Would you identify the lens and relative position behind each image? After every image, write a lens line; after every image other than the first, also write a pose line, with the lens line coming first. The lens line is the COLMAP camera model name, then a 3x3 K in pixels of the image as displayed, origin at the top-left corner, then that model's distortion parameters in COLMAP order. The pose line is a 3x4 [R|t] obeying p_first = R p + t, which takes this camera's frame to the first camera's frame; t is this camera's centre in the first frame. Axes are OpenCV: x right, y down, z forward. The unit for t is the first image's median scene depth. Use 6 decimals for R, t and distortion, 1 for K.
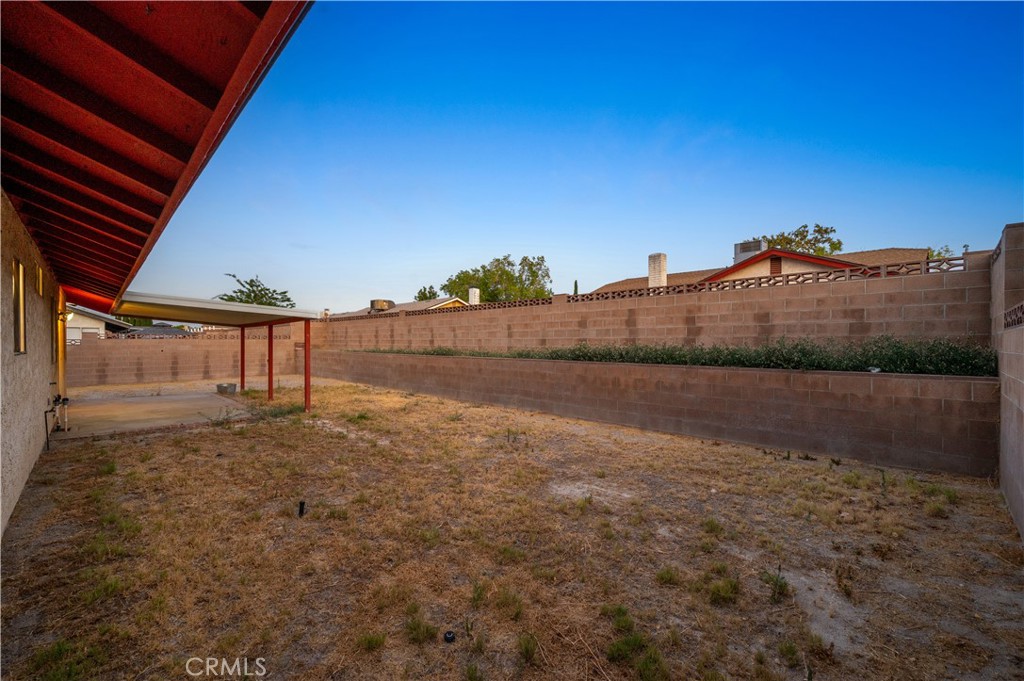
lens RADIAL K [[441.9, 0, 510.5], [0, 441.9, 342.3], [0, 0, 1]] dist [0.000511, 0.000335]
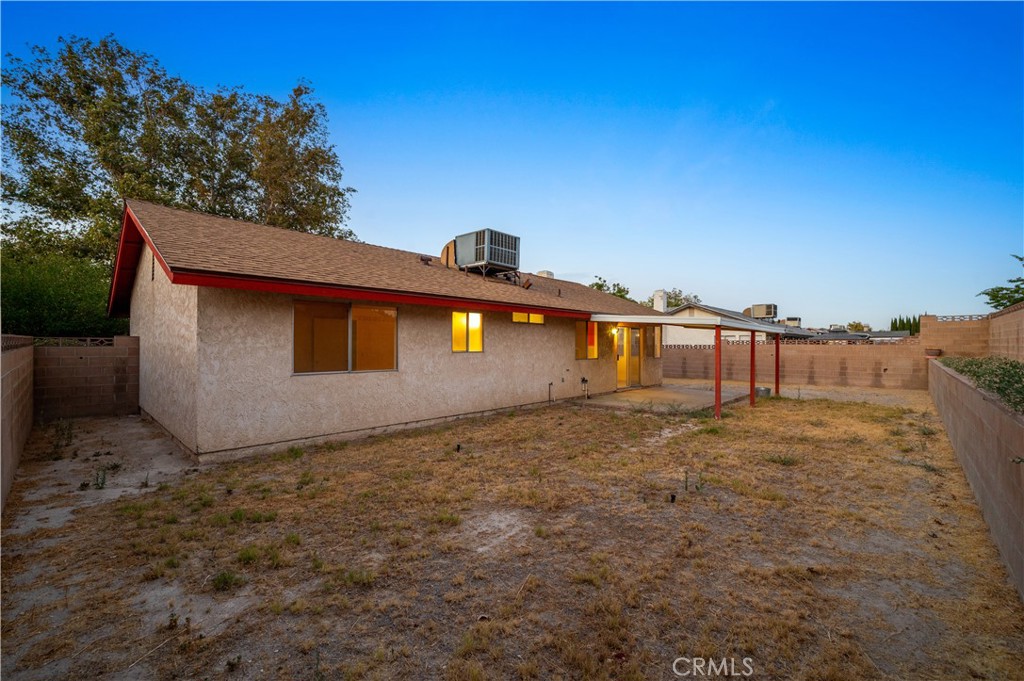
lens RADIAL K [[441.9, 0, 510.9], [0, 441.9, 341.4], [0, 0, 1]] dist [0.000511, 0.000335]
pose [[0.012253, -0.006374, -0.999905, 0.708170], [-0.005272, 0.999965, -0.006439, -0.009355], [0.999911, 0.005350, 0.012219, 0.705578]]
